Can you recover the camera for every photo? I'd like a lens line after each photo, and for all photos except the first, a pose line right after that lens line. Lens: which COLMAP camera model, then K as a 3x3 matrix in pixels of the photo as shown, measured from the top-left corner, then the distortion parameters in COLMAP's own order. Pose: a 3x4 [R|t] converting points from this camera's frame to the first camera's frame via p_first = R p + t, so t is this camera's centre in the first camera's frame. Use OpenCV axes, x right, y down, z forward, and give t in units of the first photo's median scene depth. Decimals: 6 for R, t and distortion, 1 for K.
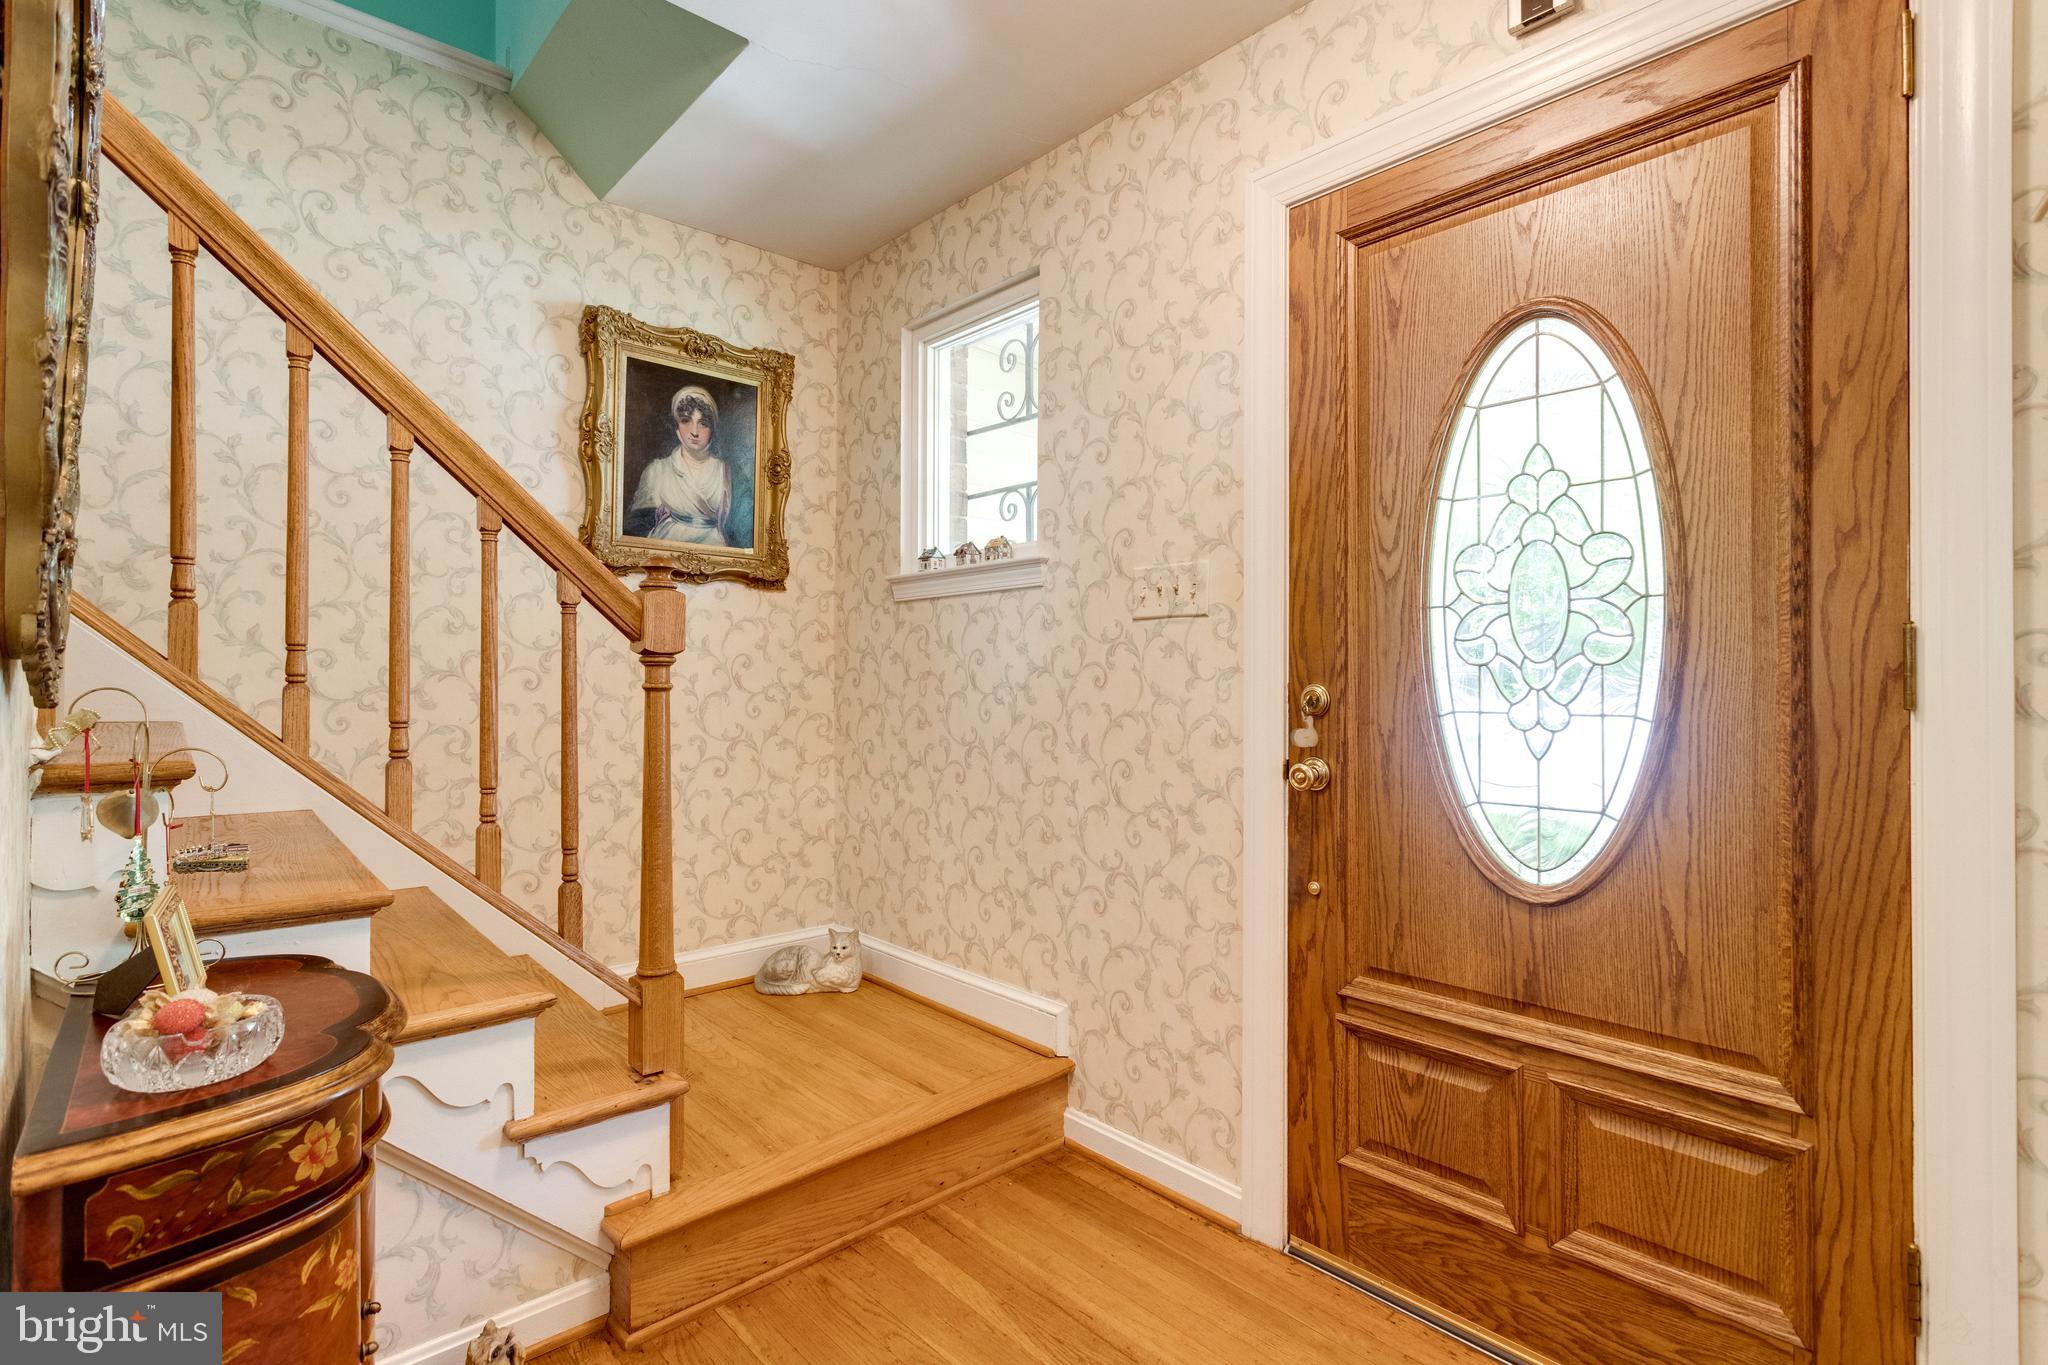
lens RADIAL K [[975.0, 0, 1025.1], [0, 975.0, 678.8], [0, 0, 1]] dist [-0.000275, 0.000708]
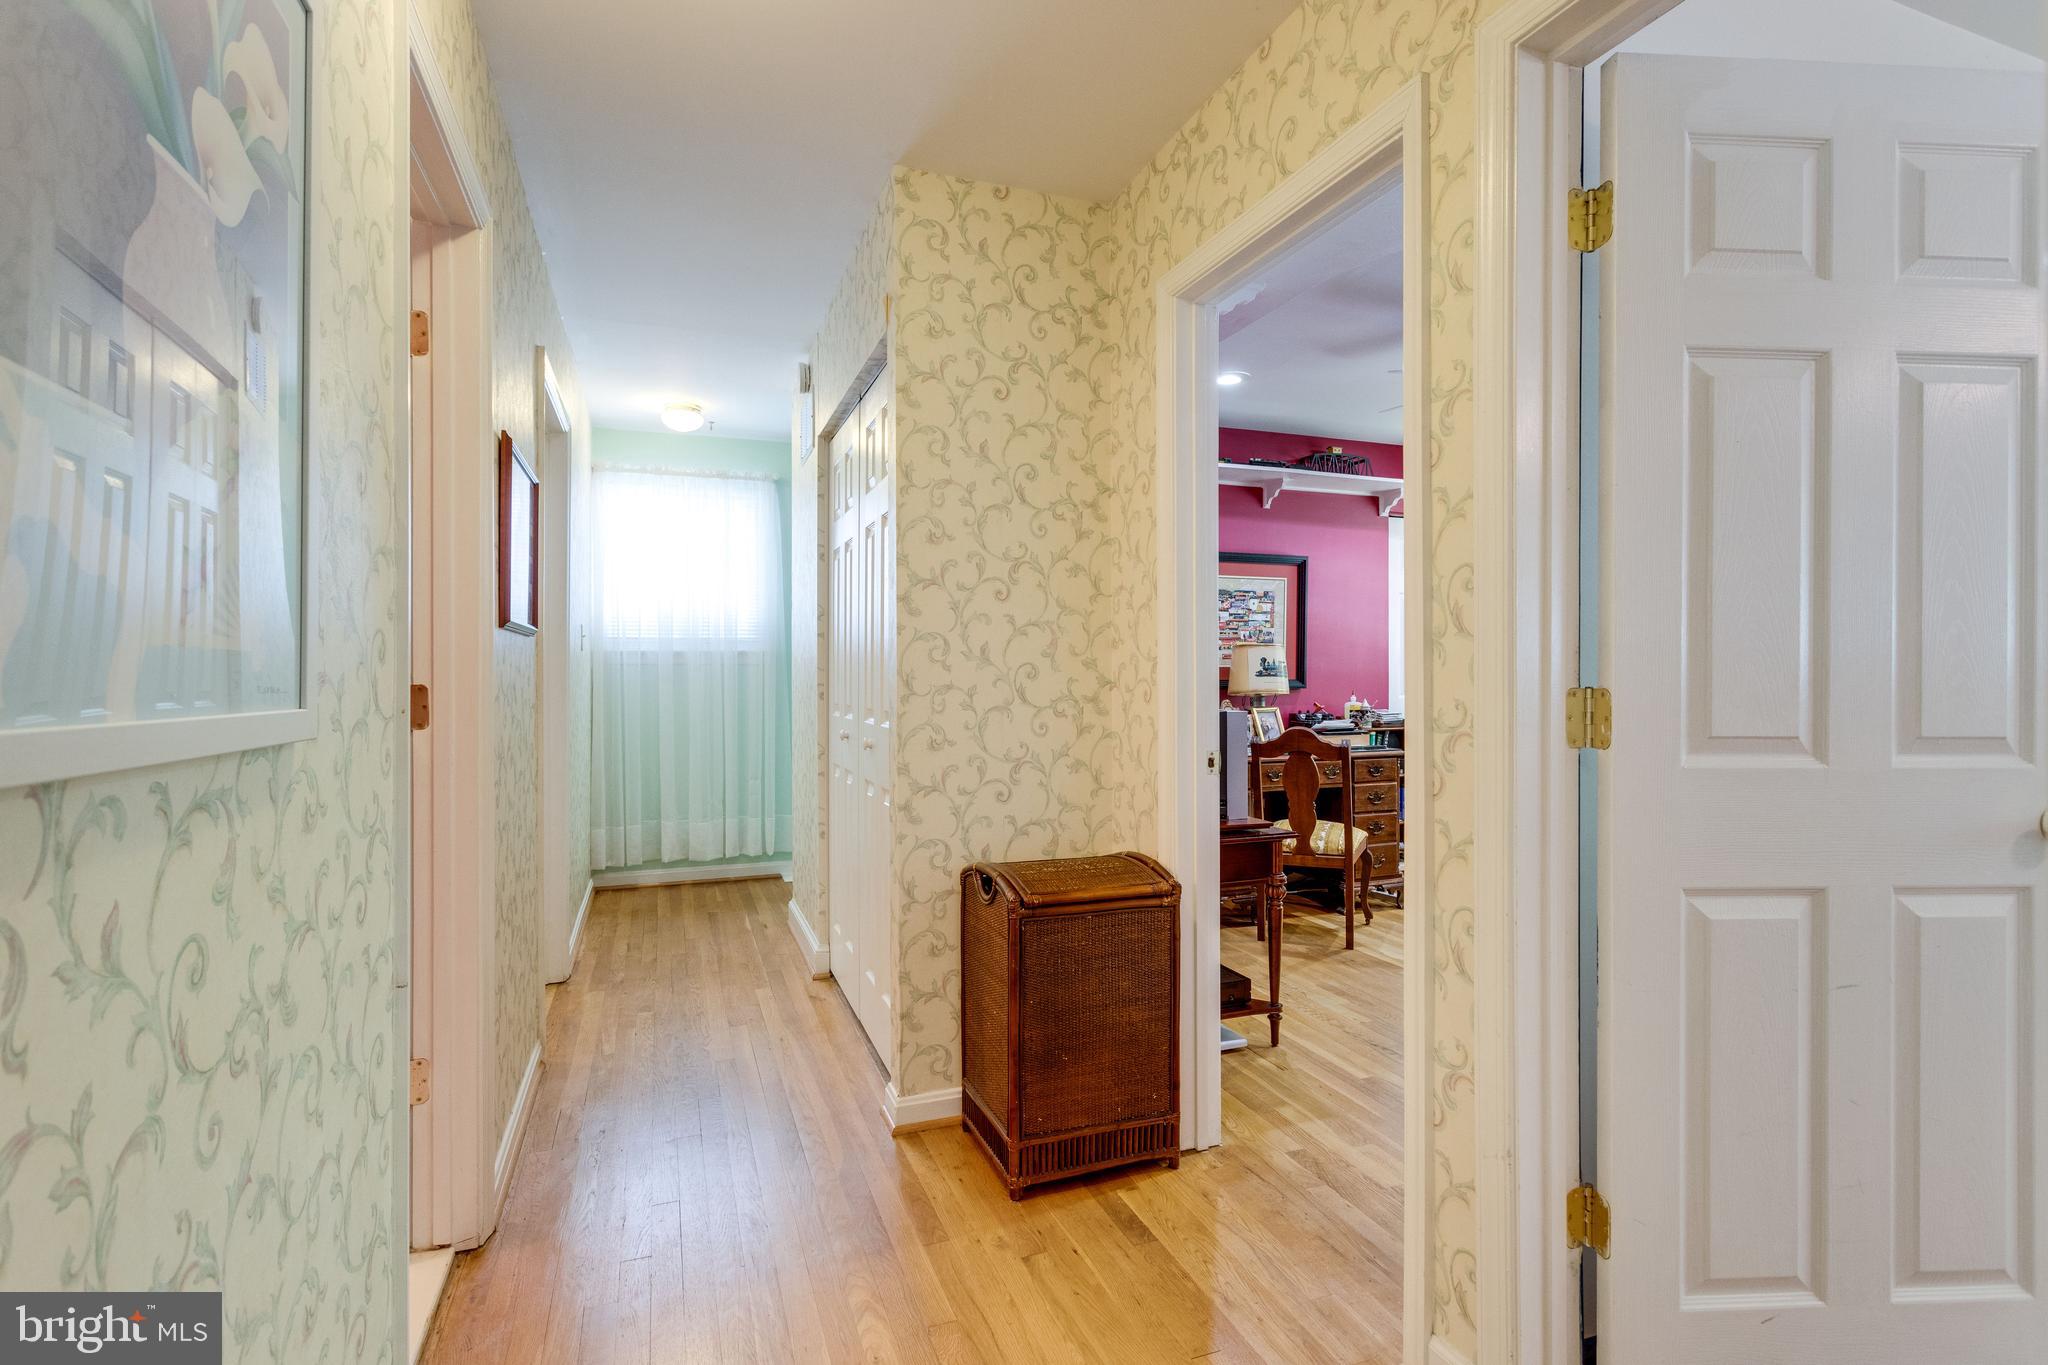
lens RADIAL K [[968.0, 0, 1018.5], [0, 968.0, 685.1], [0, 0, 1]] dist [0.007363, -0.001731]
pose [[0.926333, -0.007551, -0.376630, 0.031909], [0.006716, 0.999971, -0.003531, -0.002611], [0.376646, 0.000741, 0.926357, 0.202319]]
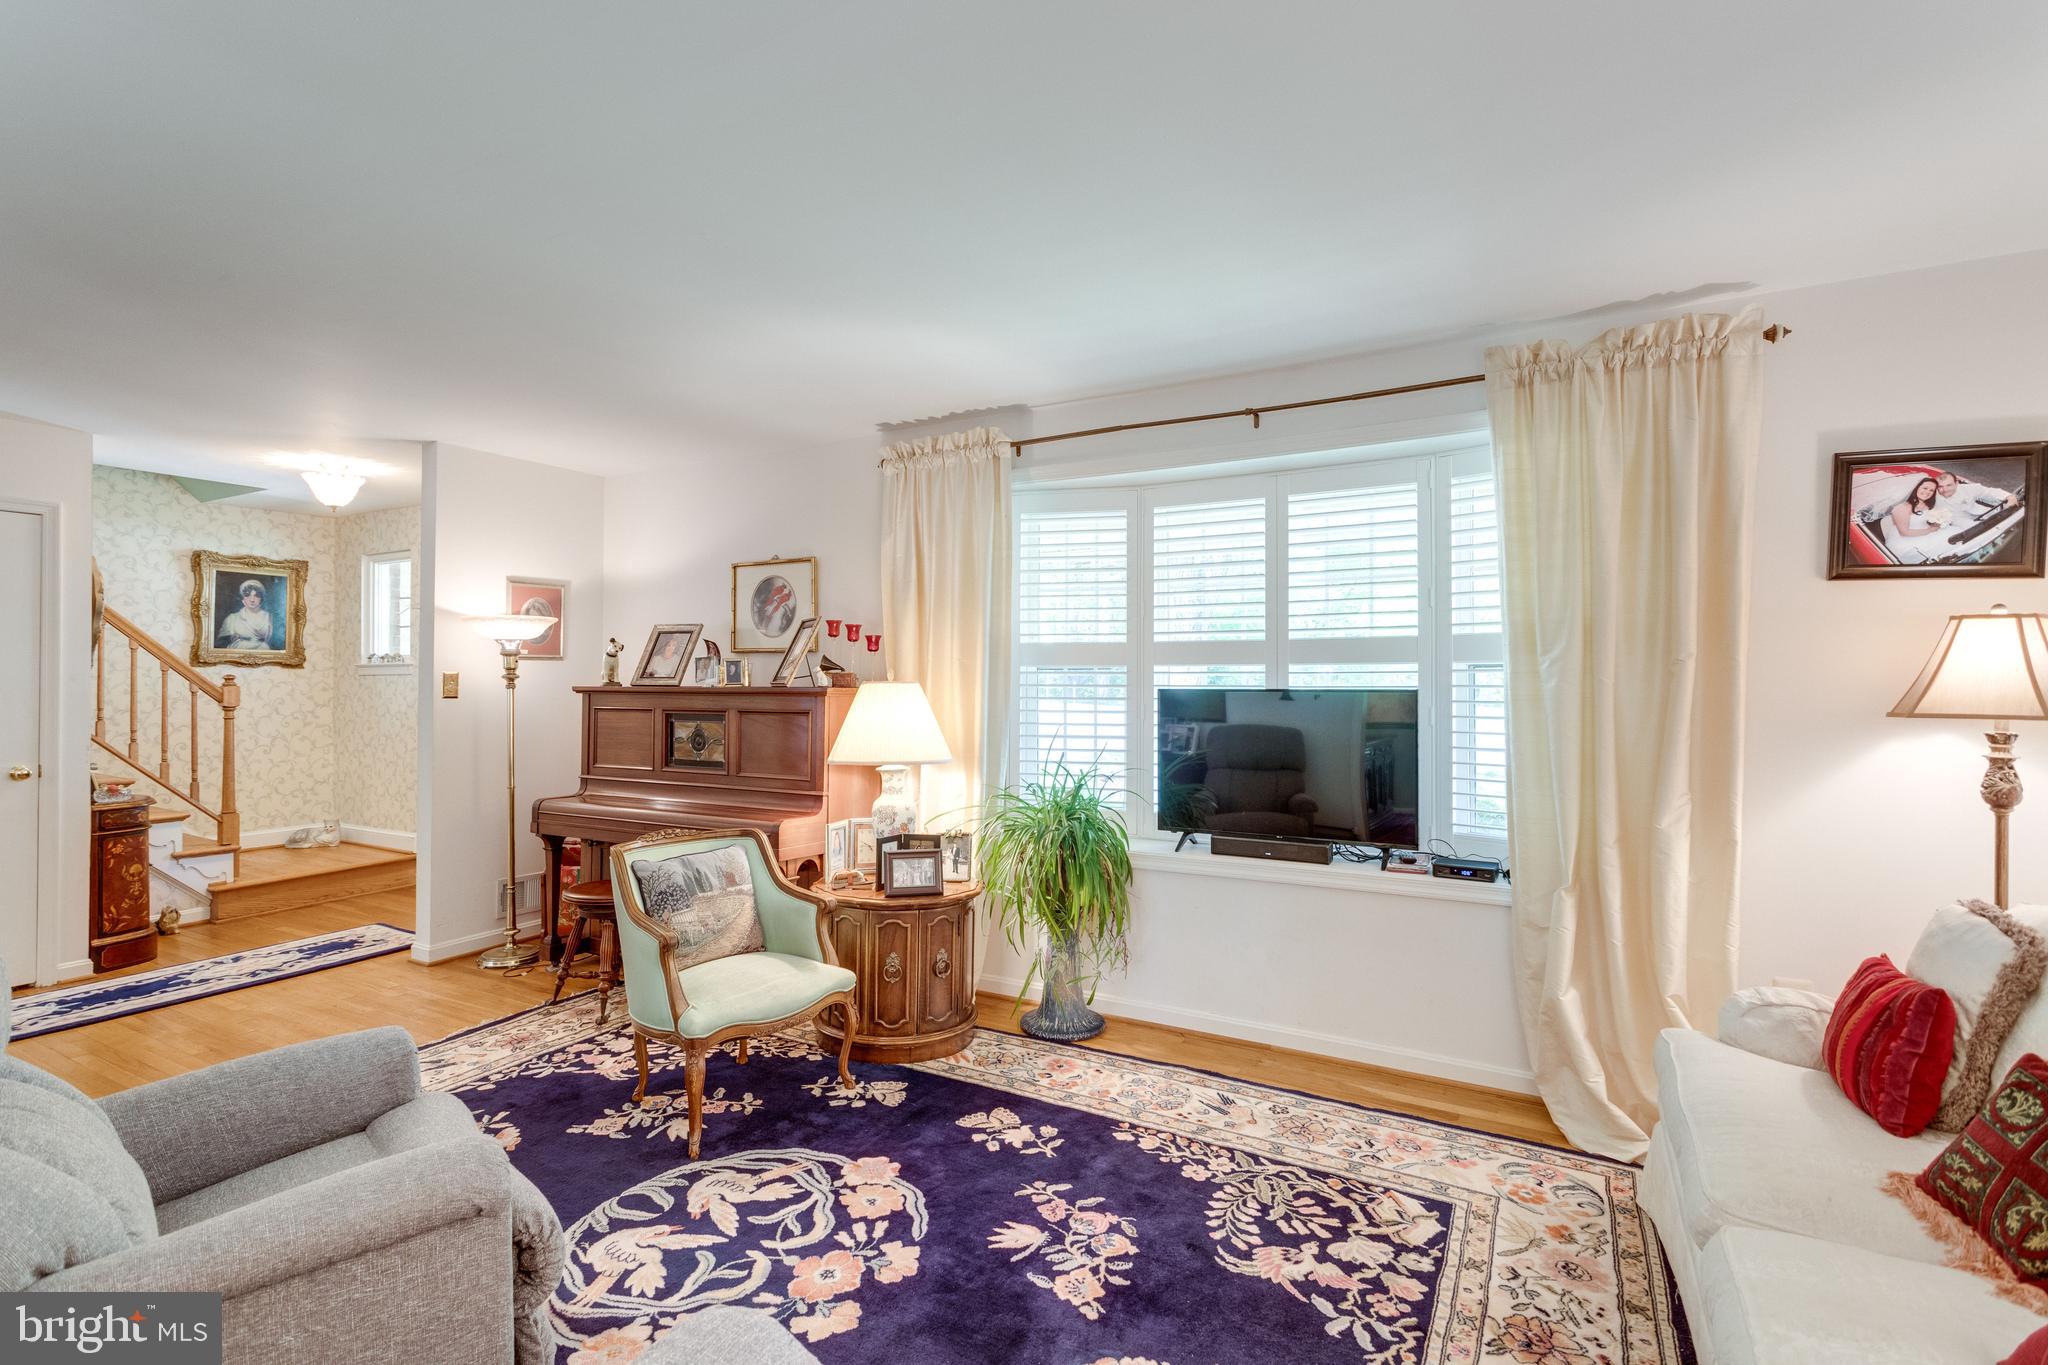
lens RADIAL K [[968.0, 0, 1020.8], [0, 968.0, 678.9], [0, 0, 1]] dist [0.007363, -0.001731]
pose [[0.953340, -0.001636, 0.301895, 0.683621], [0.002053, 0.999997, -0.001064, -0.066855], [-0.301892, 0.001634, 0.953341, -1.695679]]
